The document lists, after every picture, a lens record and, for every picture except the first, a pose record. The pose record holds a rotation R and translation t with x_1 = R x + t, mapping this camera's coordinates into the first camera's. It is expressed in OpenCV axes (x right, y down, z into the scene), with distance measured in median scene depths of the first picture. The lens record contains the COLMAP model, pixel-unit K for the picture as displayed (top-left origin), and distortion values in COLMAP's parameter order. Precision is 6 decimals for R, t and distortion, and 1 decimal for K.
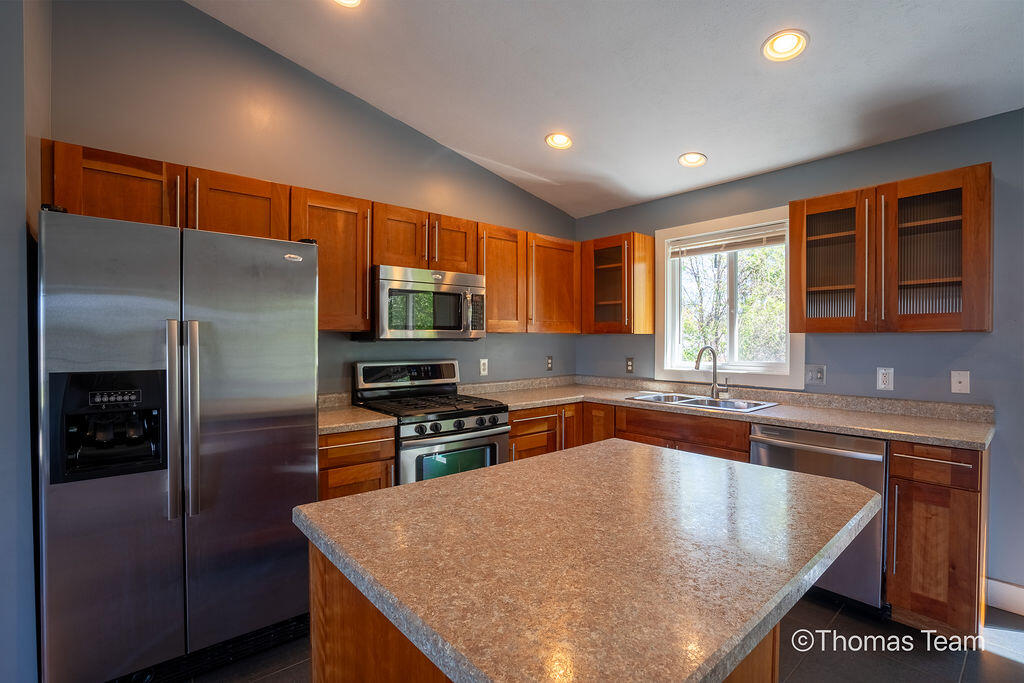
lens RADIAL K [[473.5, 0, 506.9], [0, 473.5, 338.0], [0, 0, 1]] dist [-0.008968, 0.002971]
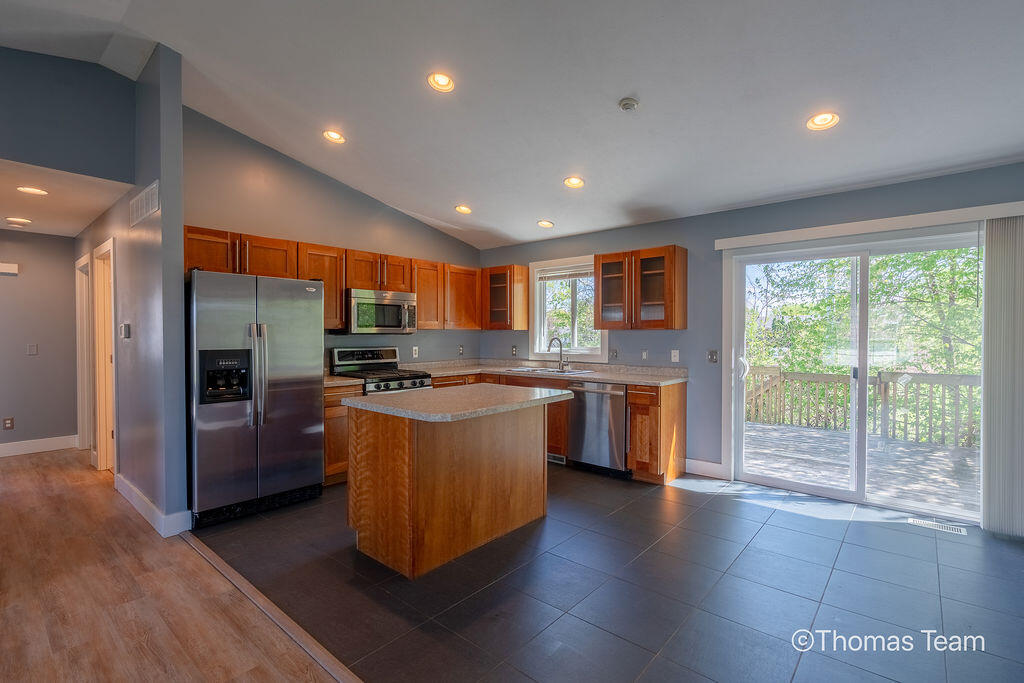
lens RADIAL K [[473.5, 0, 519.1], [0, 473.5, 338.3], [0, 0, 1]] dist [-0.008968, 0.002971]
pose [[0.985368, -0.002622, 0.170418, 0.022893], [0.000616, 0.999930, 0.011825, 0.000314], [-0.170437, -0.011547, 0.985301, -0.622848]]
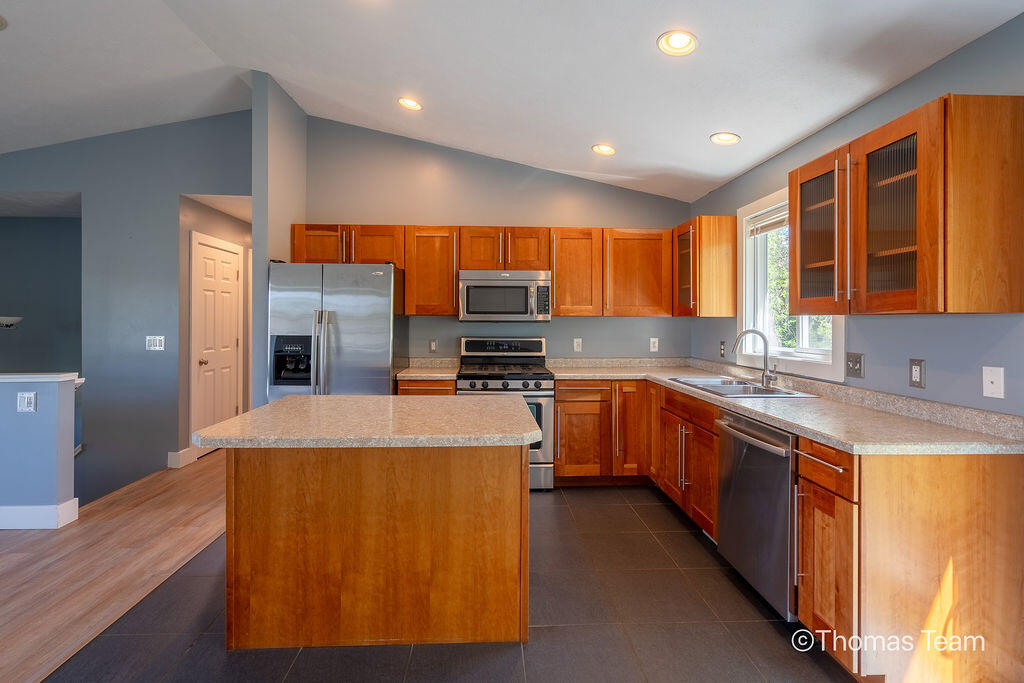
lens RADIAL K [[473.5, 0, 539.1], [0, 473.5, 319.0], [0, 0, 1]] dist [-0.008968, 0.002971]
pose [[0.797711, 0.000944, -0.603039, 0.693948], [-0.004308, 0.999982, -0.004132, 0.001530], [0.603025, 0.005894, 0.797701, -0.009105]]
